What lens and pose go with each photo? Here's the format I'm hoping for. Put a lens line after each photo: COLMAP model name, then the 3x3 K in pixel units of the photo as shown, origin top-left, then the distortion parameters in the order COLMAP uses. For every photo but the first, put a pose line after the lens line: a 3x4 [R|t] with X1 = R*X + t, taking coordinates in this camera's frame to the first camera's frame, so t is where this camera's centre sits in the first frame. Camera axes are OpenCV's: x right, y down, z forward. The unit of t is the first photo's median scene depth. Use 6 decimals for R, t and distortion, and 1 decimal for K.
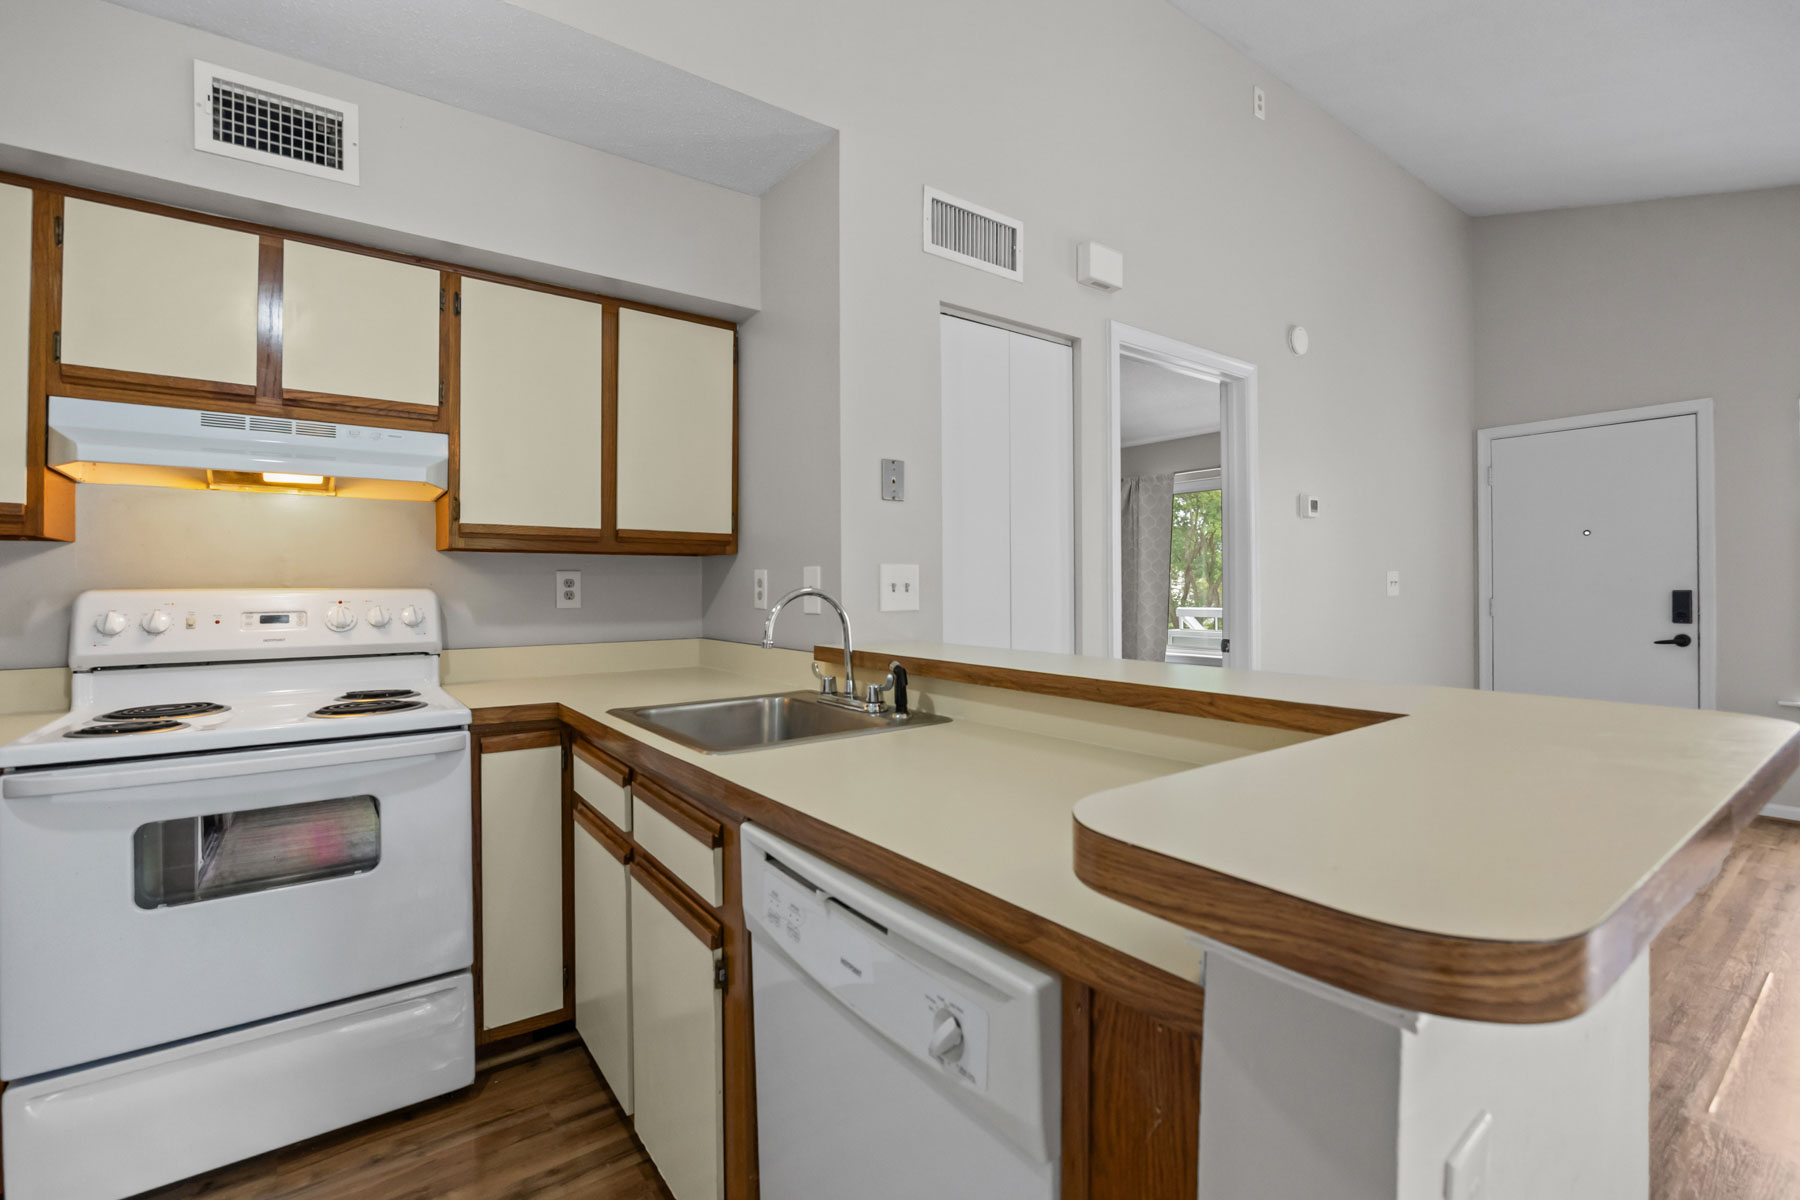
lens RADIAL K [[765.2, 0, 866.8], [0, 765.2, 590.6], [0, 0, 1]] dist [-0.018188, 0.001367]
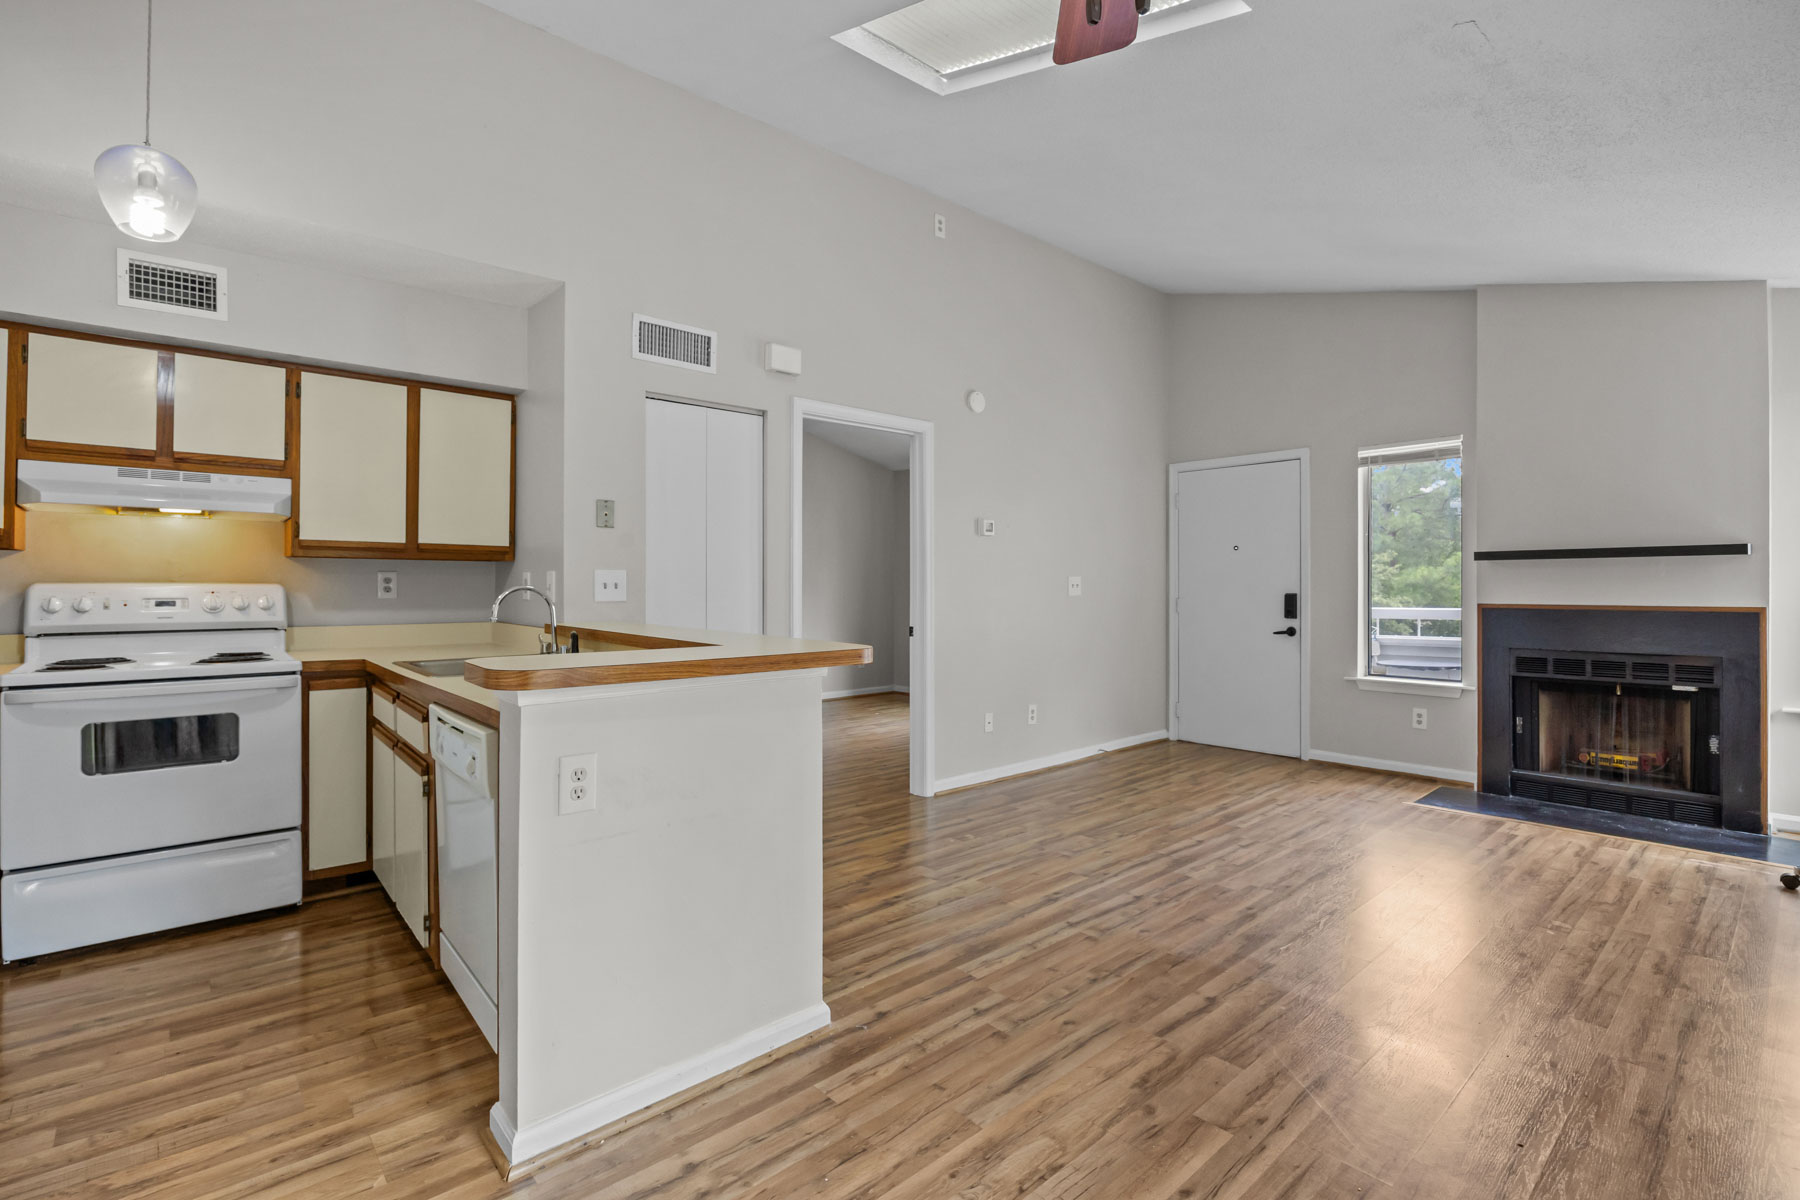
lens RADIAL K [[793.3, 0, 853.8], [0, 793.3, 591.0], [0, 0, 1]] dist [-0.014819, 0.001053]
pose [[0.996438, 0.008749, 0.083874, 0.422206], [-0.008988, 0.999957, 0.002469, -0.002218], [-0.083849, -0.003214, 0.996473, -0.631104]]
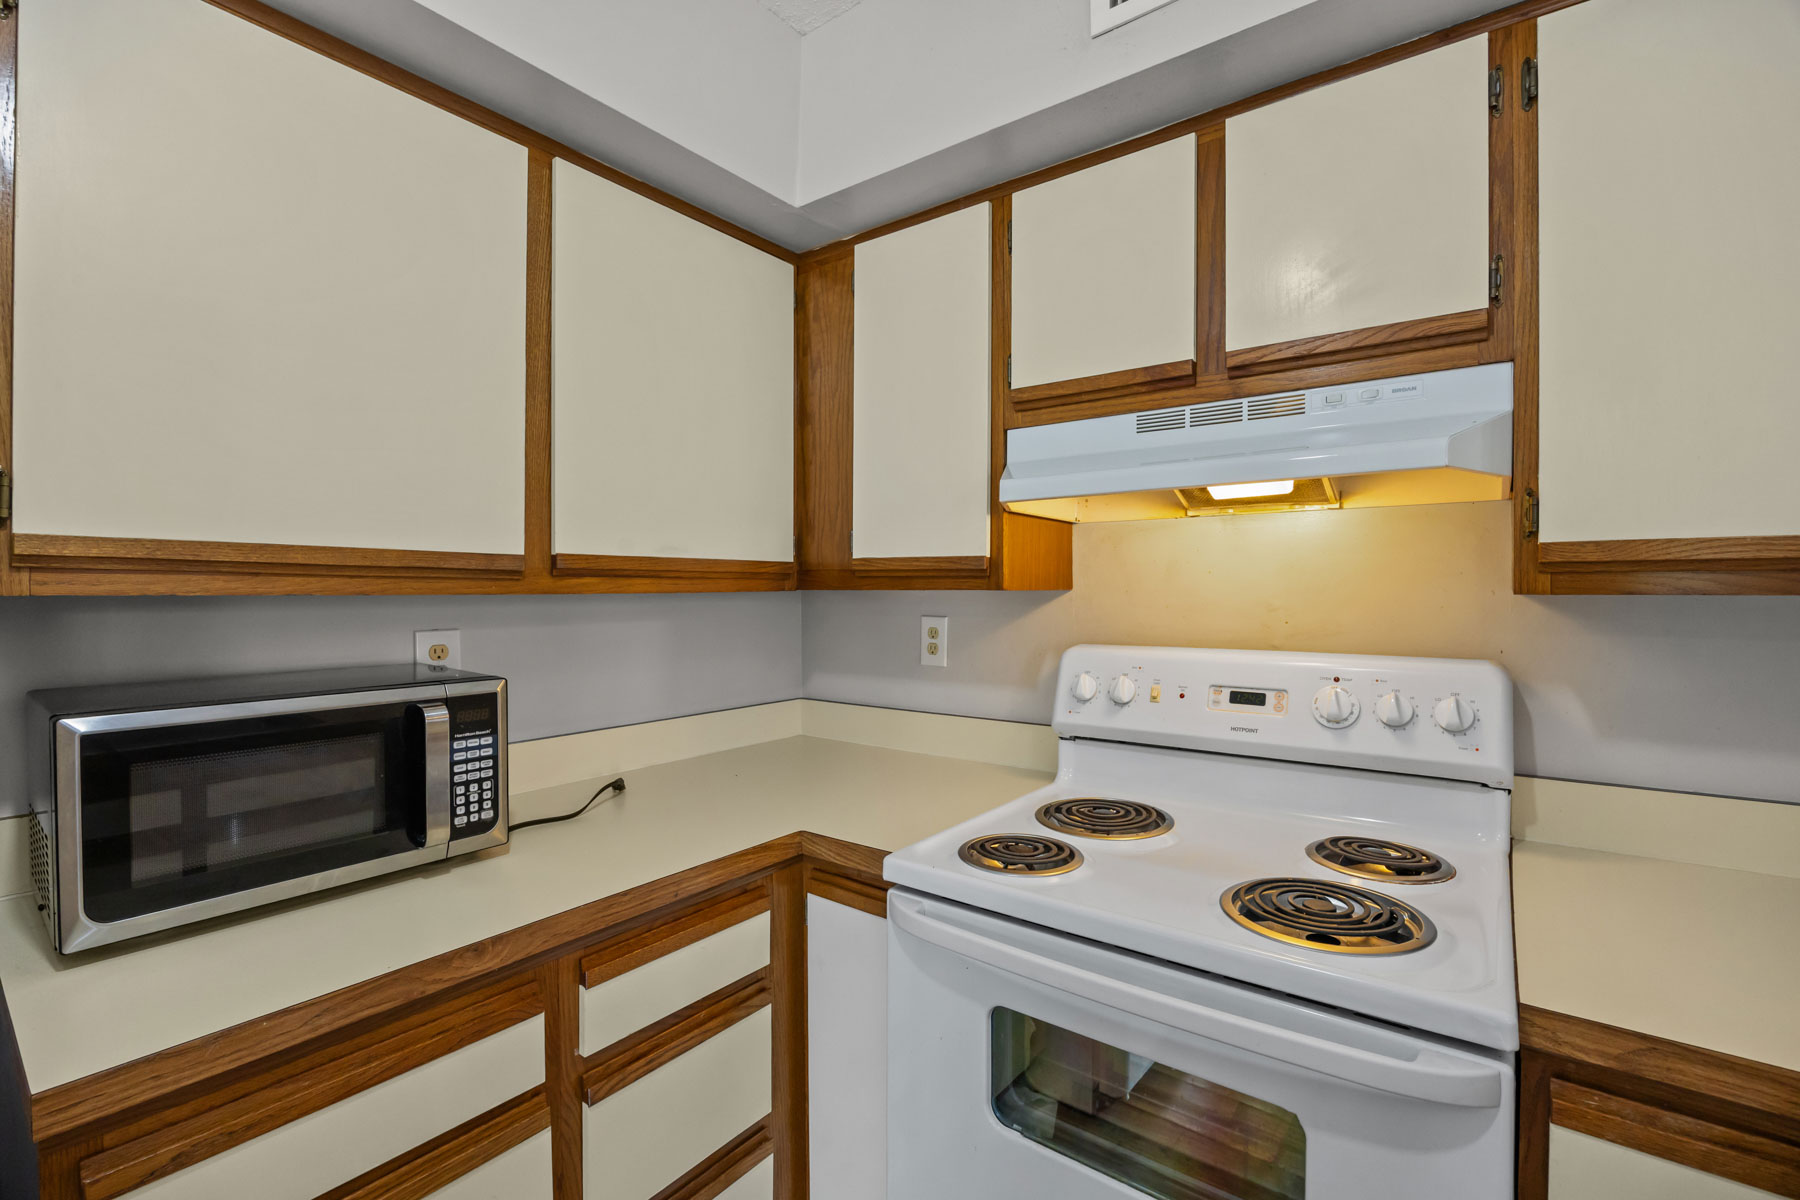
lens RADIAL K [[765.2, 0, 952.8], [0, 765.2, 592.0], [0, 0, 1]] dist [-0.018188, 0.001367]
pose [[0.318989, 0.007901, -0.947725, -0.213444], [-0.003790, 0.999968, 0.007061, -0.062437], [0.947751, 0.001340, 0.319009, 0.526763]]
